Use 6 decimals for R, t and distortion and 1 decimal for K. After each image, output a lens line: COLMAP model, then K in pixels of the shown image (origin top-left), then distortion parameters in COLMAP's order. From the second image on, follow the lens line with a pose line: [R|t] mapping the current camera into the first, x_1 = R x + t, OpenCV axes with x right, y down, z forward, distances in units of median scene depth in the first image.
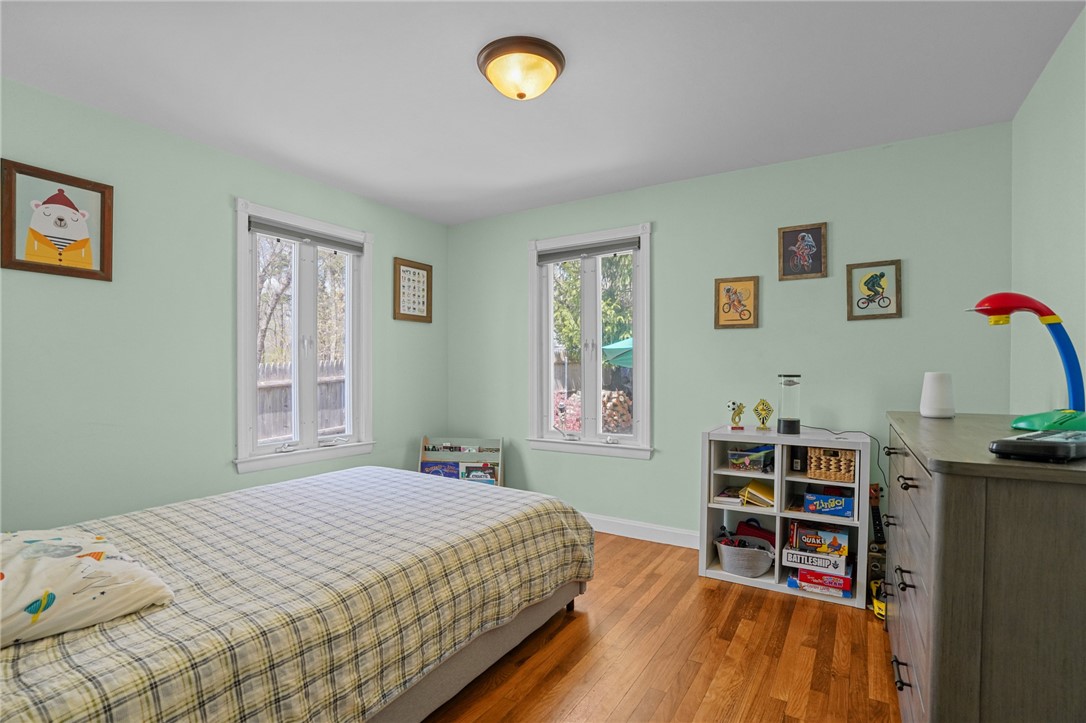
lens RADIAL K [[508.5, 0, 537.5], [0, 508.5, 372.8], [0, 0, 1]] dist [-0.071113, 0.026690]
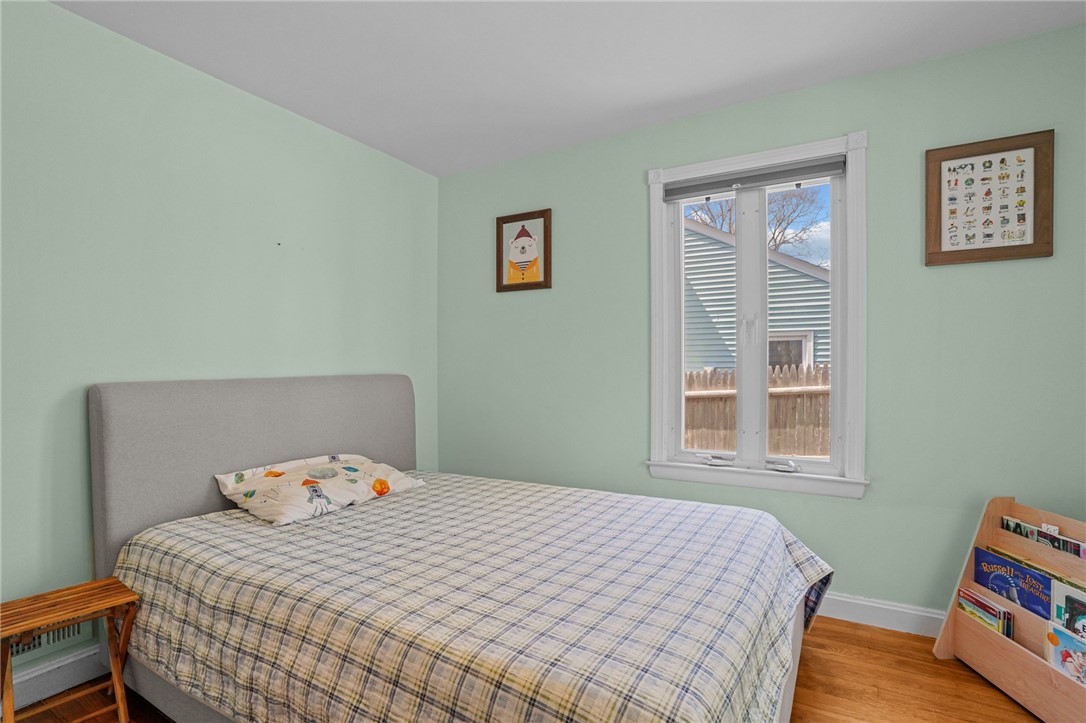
lens RADIAL K [[508.5, 0, 537.5], [0, 508.5, 372.8], [0, 0, 1]] dist [-0.071113, 0.026690]
pose [[0.044086, -0.001251, -0.999027, 0.226456], [-0.010198, 0.999947, -0.001702, 0.014036], [0.998976, 0.010263, 0.044071, 0.571847]]
